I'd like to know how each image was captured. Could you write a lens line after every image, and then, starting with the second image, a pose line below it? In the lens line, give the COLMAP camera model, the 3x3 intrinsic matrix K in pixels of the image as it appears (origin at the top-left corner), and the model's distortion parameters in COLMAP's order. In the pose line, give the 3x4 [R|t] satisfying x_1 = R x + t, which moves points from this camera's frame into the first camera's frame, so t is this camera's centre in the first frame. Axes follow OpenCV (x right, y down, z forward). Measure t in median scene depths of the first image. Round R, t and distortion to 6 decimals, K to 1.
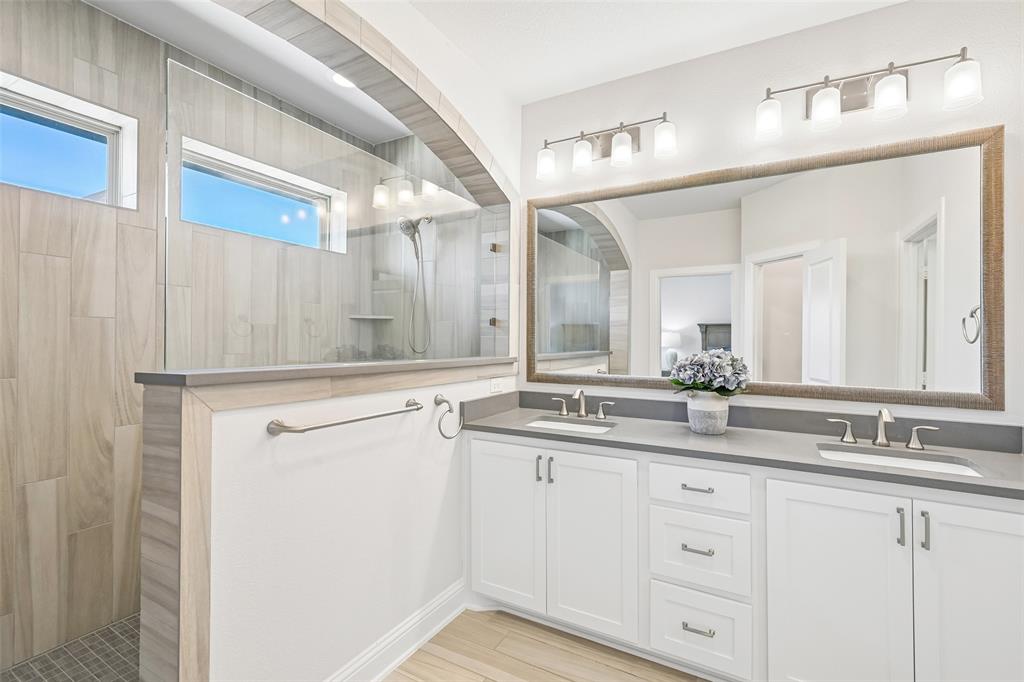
lens RADIAL K [[458.1, 0, 513.5], [0, 458.1, 342.5], [0, 0, 1]] dist [0.001598, 0.000352]
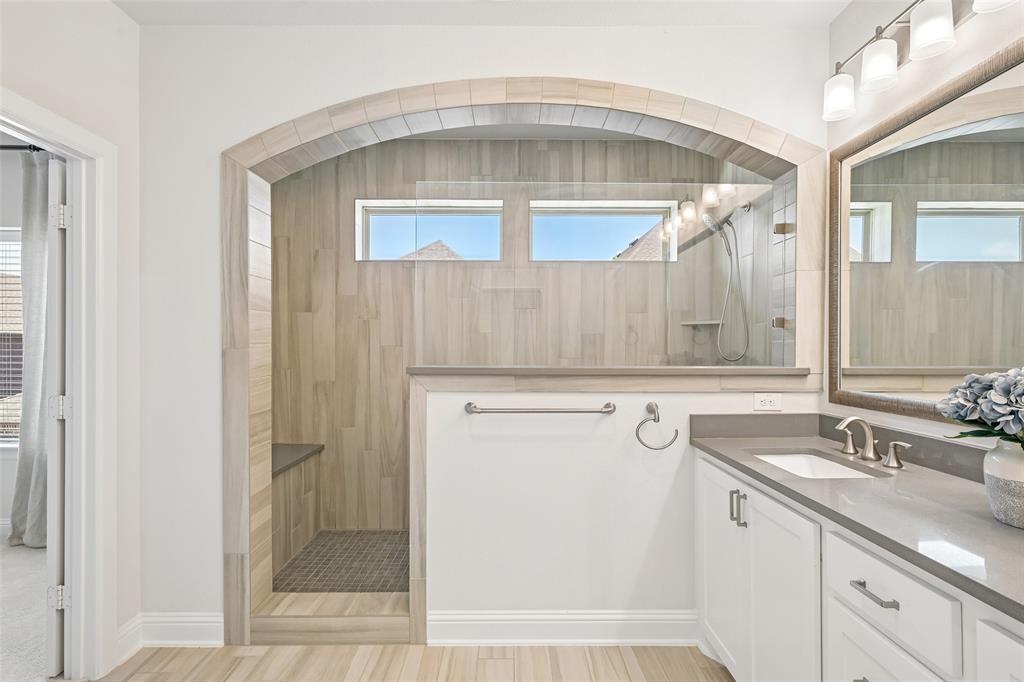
lens RADIAL K [[489.7, 0, 512.0], [0, 489.7, 349.4], [0, 0, 1]] dist [-0.000822, -0.000153]
pose [[0.505067, -0.001383, -0.863079, 0.510263], [0.000398, 0.999999, -0.001370, 0.002560], [0.863080, 0.000348, 0.505068, 0.196580]]
